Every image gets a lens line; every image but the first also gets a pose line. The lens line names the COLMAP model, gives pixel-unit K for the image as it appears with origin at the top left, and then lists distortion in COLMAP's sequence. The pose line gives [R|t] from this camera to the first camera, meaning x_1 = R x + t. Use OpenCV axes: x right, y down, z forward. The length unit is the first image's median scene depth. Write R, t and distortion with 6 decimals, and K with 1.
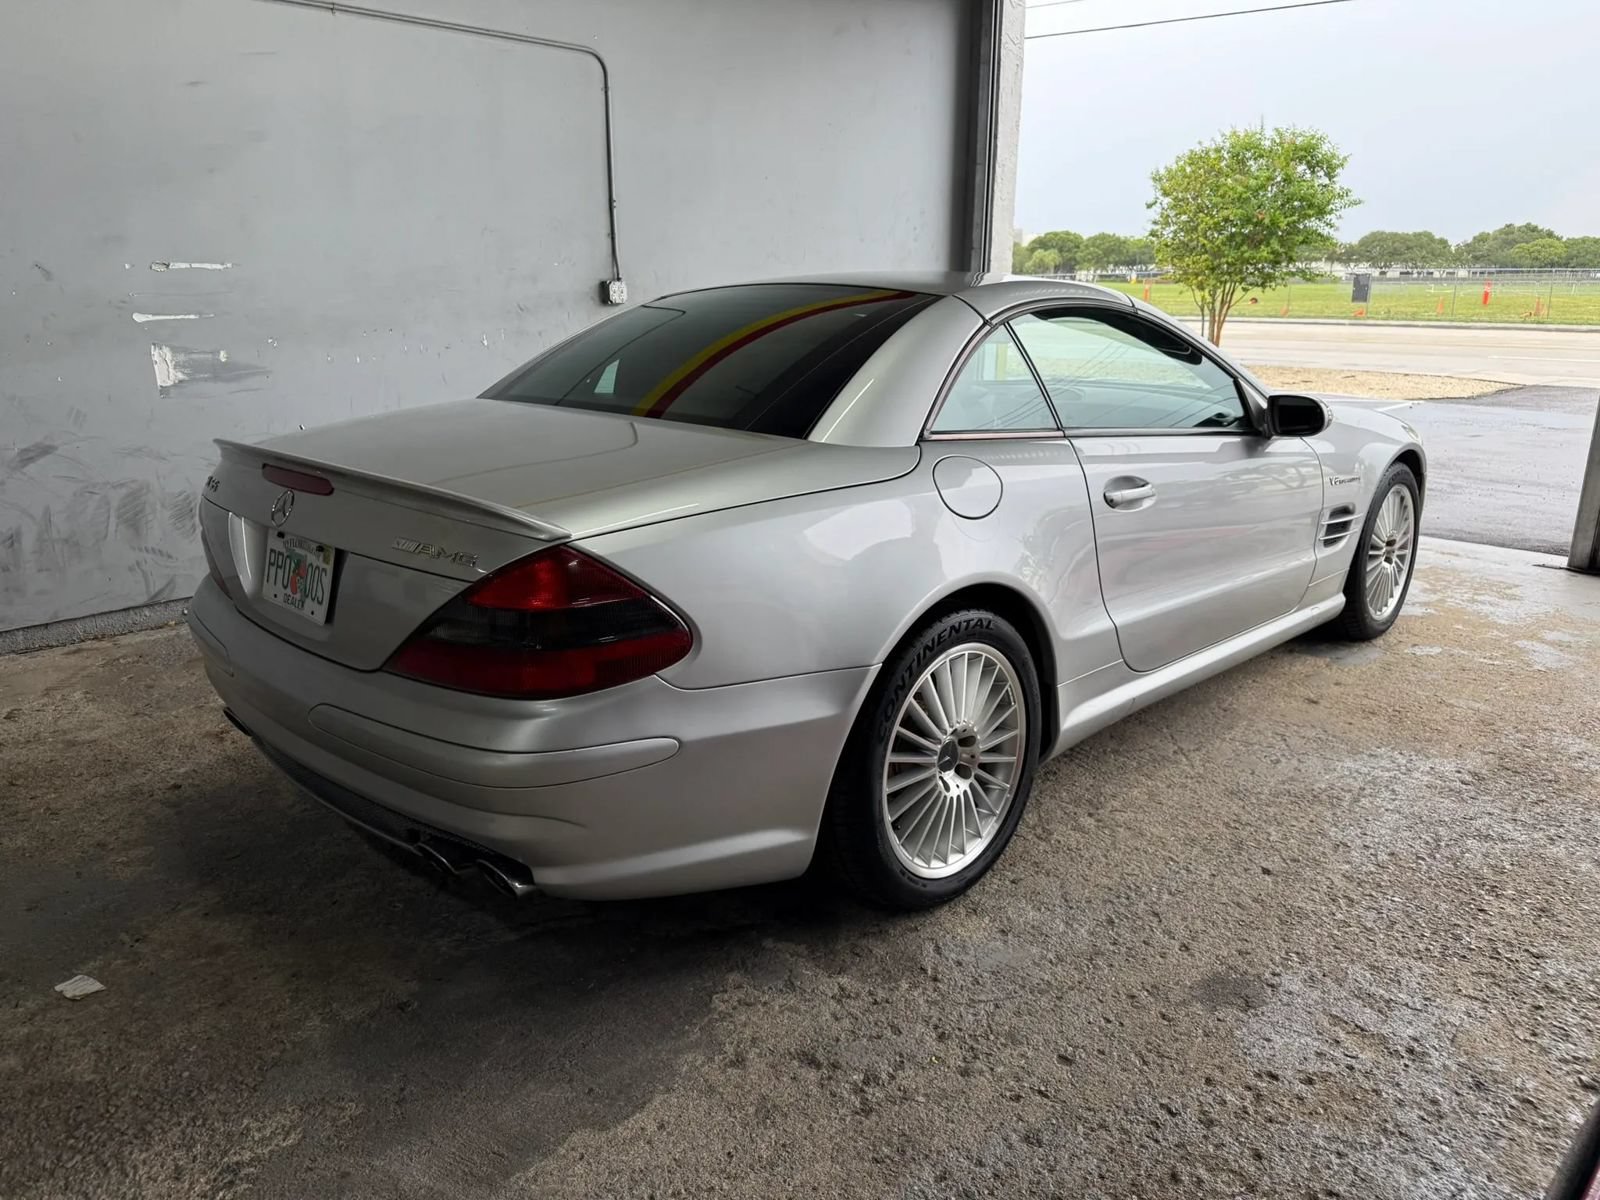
lens RADIAL K [[1111.4, 0, 798.0], [0, 1111.4, 596.4], [0, 0, 1]] dist [0.057832, -0.091852]
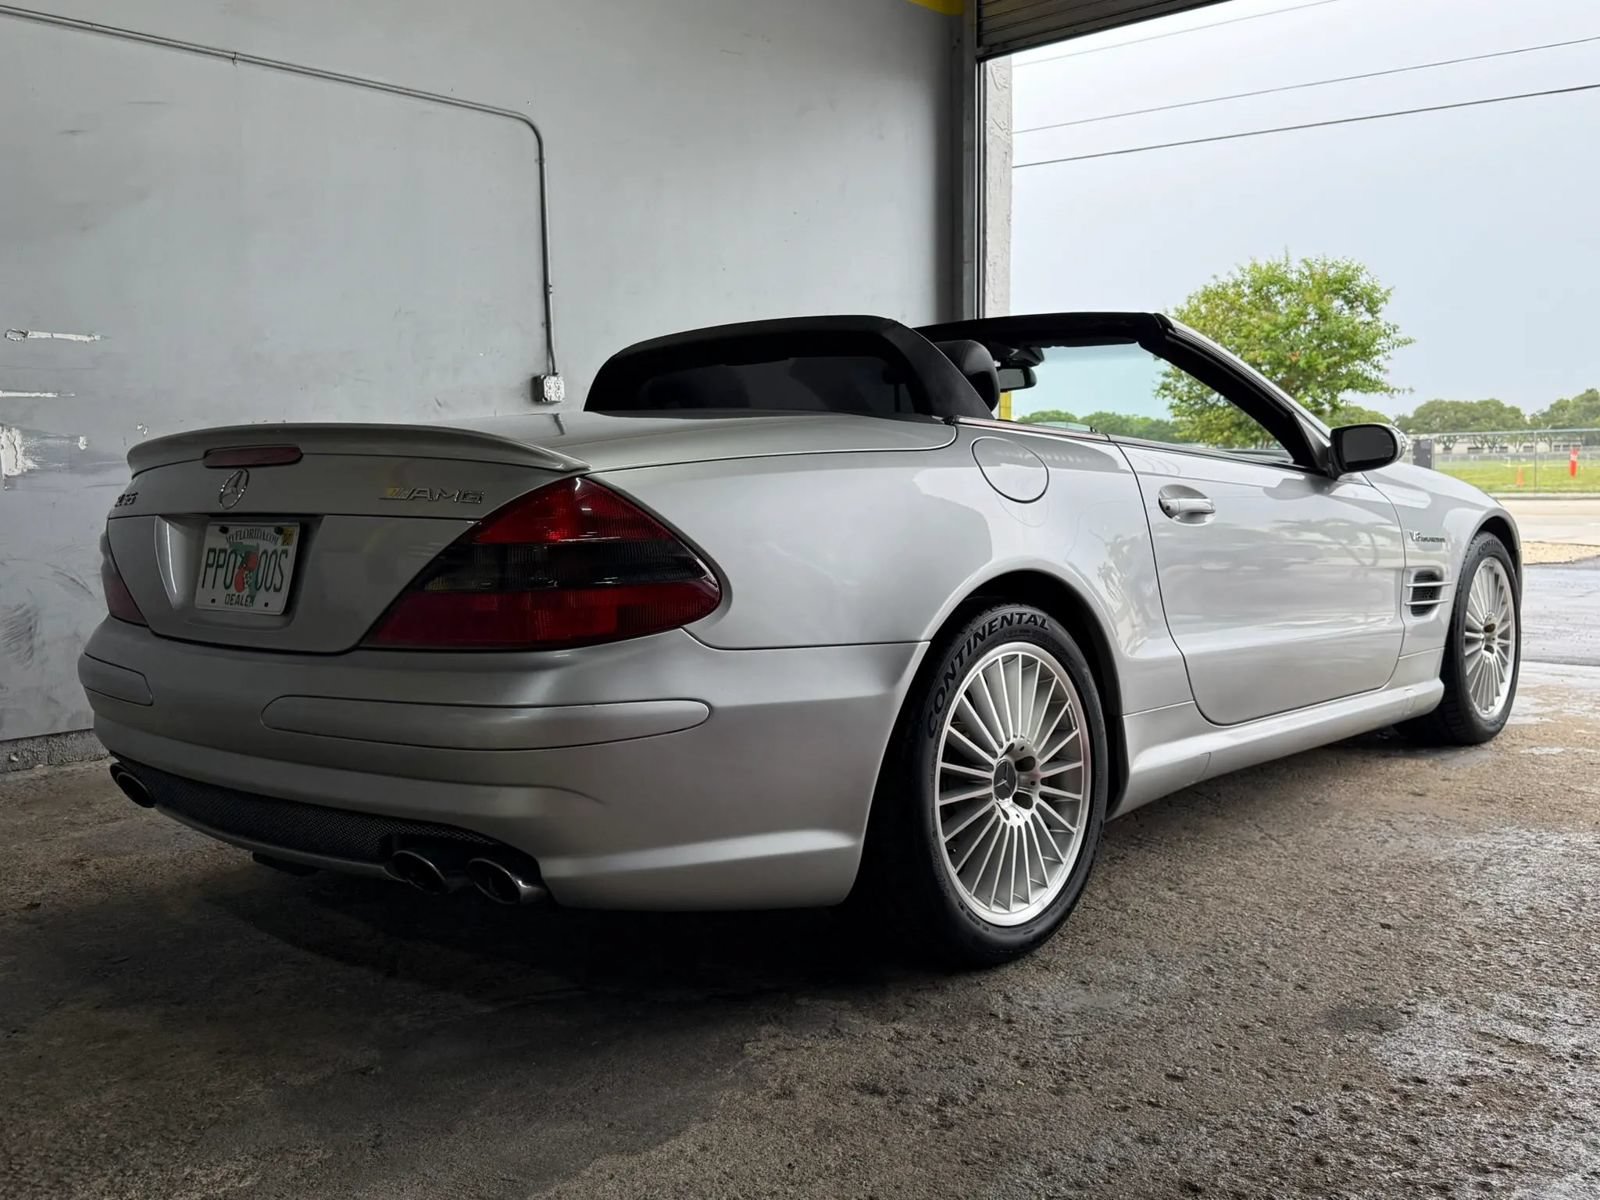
lens RADIAL K [[1438.5, 0, 798.3], [0, 1438.5, 609.4], [0, 0, 1]] dist [0.106914, -0.195750]
pose [[0.998717, -0.019929, 0.046561, -0.072935], [0.028047, 0.983120, -0.180797, 0.215492], [-0.042172, 0.181871, 0.982418, -0.103692]]
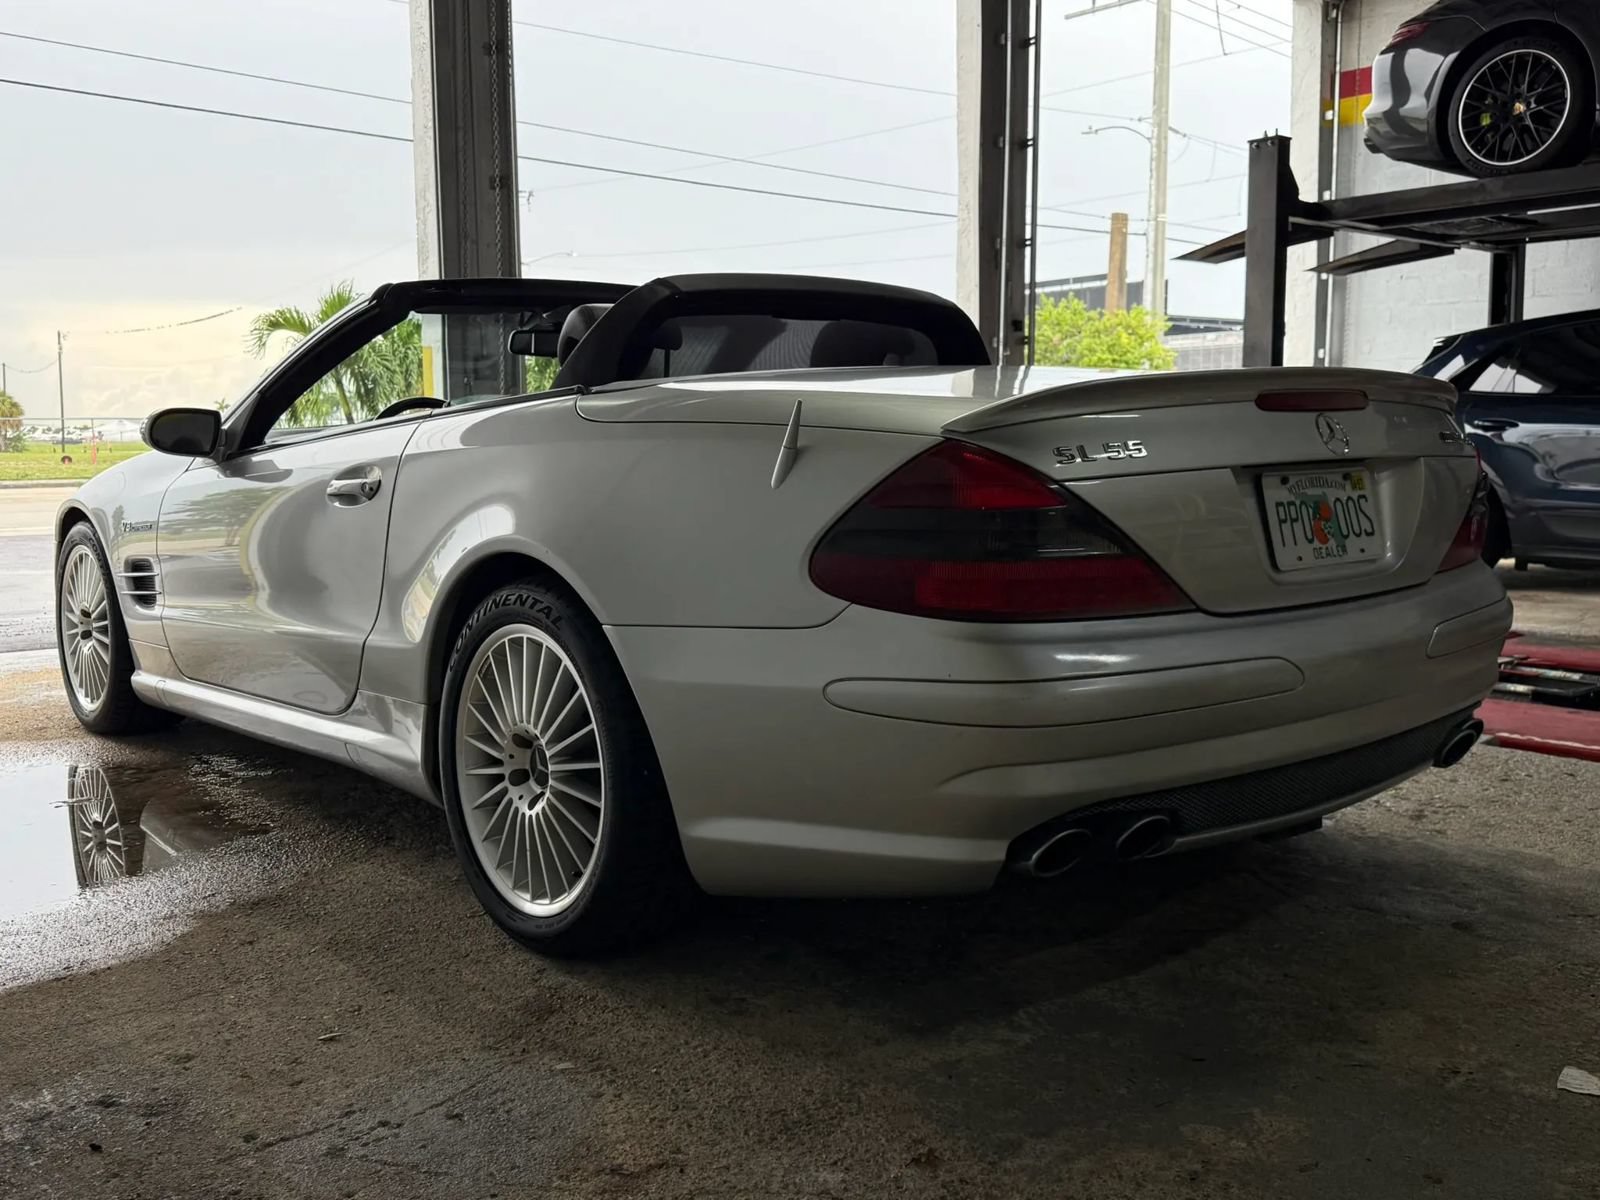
lens RADIAL K [[1438.5, 0, 798.3], [0, 1438.5, 609.4], [0, 0, 1]] dist [0.106914, -0.195750]
pose [[0.097376, -0.112969, 0.988815, -1.474474], [0.281720, 0.956031, 0.081480, -0.144178], [-0.954543, 0.270634, 0.124920, 1.198359]]
